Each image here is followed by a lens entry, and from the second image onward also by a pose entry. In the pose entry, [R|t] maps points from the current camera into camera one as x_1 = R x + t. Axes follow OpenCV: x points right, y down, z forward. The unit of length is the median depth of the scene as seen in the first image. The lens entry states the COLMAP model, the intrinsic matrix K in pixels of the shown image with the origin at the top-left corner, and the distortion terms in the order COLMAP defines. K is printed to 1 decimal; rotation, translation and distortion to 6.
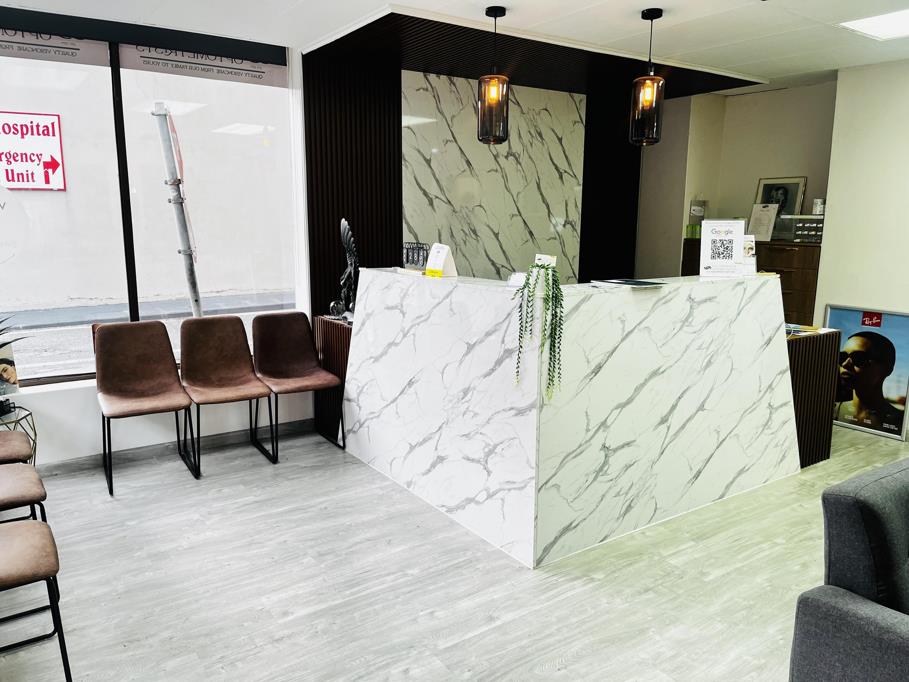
lens RADIAL K [[686.6, 0, 455.5], [0, 686.6, 341.9], [0, 0, 1]] dist [0.027044, -0.033159]
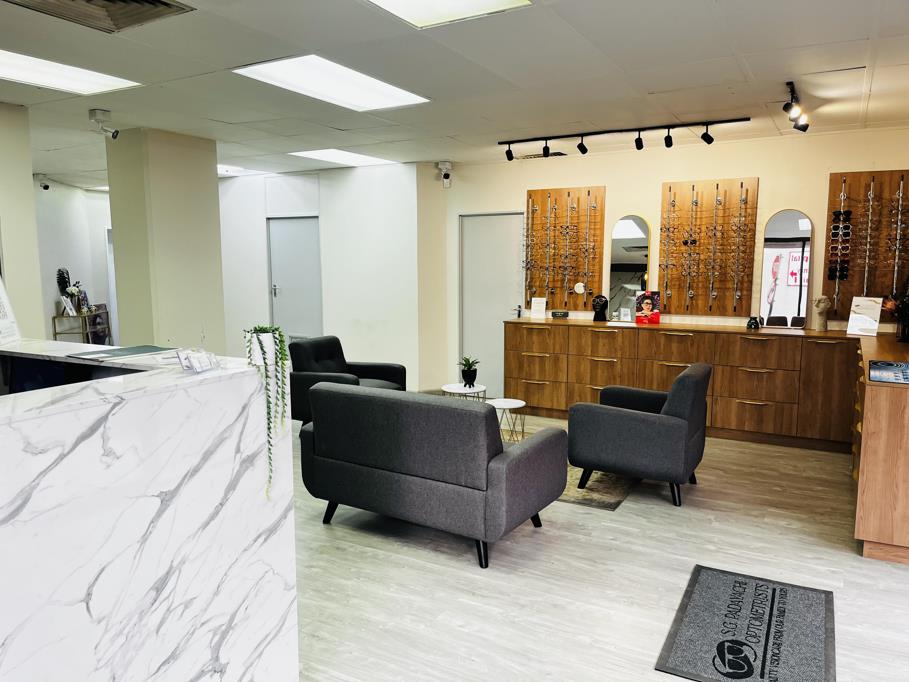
lens RADIAL K [[686.6, 0, 448.4], [0, 686.6, 341.6], [0, 0, 1]] dist [0.027044, -0.033159]
pose [[-0.441819, -0.112861, 0.889976, -0.442003], [0.161946, 0.965722, 0.202864, -0.150249], [-0.882366, 0.233758, -0.408397, 0.780306]]
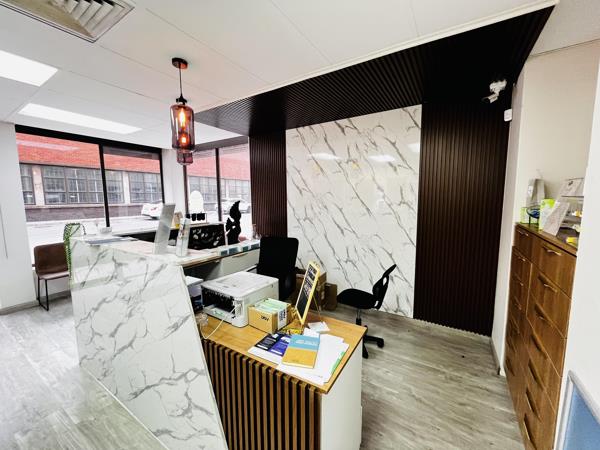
lens RADIAL K [[243.0, 0, 298.3], [0, 243.0, 223.4], [0, 0, 1]] dist [0.000477, 0.000183]
pose [[0.399282, 0.092160, -0.912185, 0.757210], [-0.156036, 0.987251, 0.031444, -0.169543], [0.903453, 0.129779, 0.408572, 0.910084]]
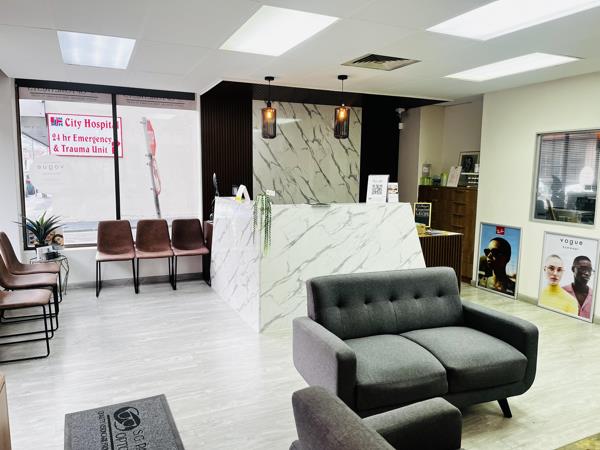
lens RADIAL K [[453.2, 0, 297.7], [0, 453.2, 225.8], [0, 0, 1]] dist [0.027044, -0.033159]
pose [[0.984009, 0.026036, -0.176205, 0.347474], [-0.036796, 0.997634, -0.058078, 0.050565], [0.174276, 0.063633, 0.982639, -0.298788]]
